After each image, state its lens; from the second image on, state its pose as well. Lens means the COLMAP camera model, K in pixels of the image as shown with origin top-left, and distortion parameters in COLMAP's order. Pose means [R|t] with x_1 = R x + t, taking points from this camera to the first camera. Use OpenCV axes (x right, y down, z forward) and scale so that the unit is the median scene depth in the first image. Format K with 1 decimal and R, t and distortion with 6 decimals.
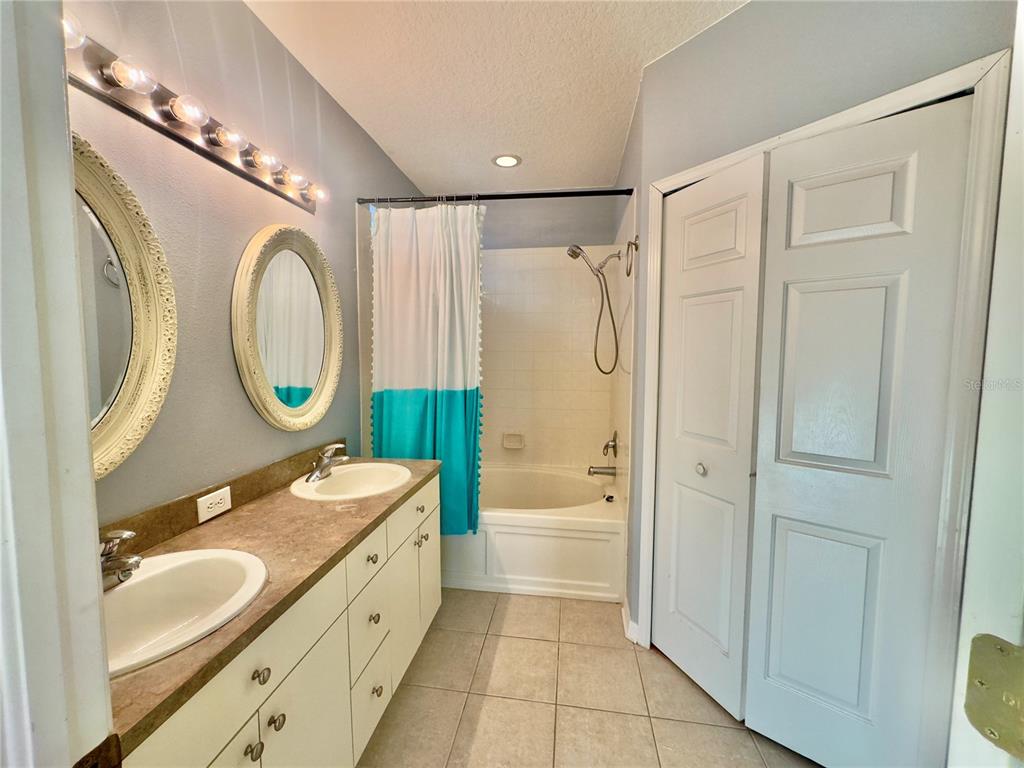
lens RADIAL K [[404.1, 0, 512.0], [0, 404.1, 384.0], [0, 0, 1]] dist [-0.000836, -0.000205]
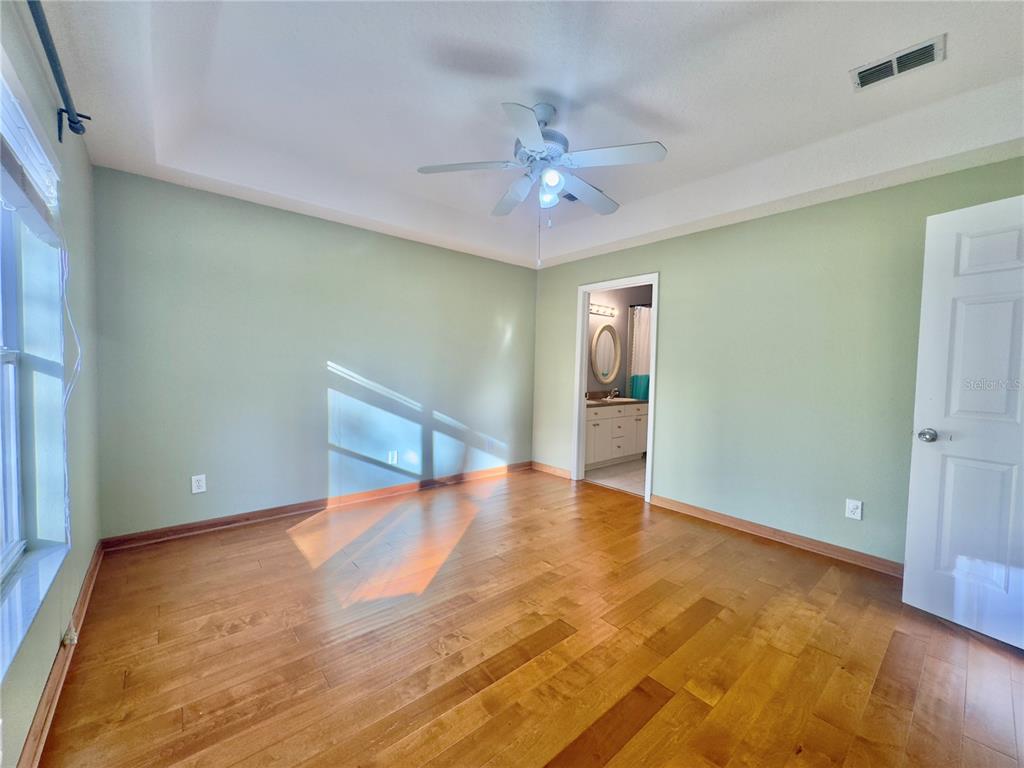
lens RADIAL K [[410.5, 0, 512.0], [0, 410.5, 384.0], [0, 0, 1]] dist [-0.012624, 0.000090]
pose [[0.752872, 0.043307, -0.656741, 1.045708], [-0.068161, 0.997598, -0.012355, 0.198785], [0.654628, 0.054066, 0.754015, -1.925660]]
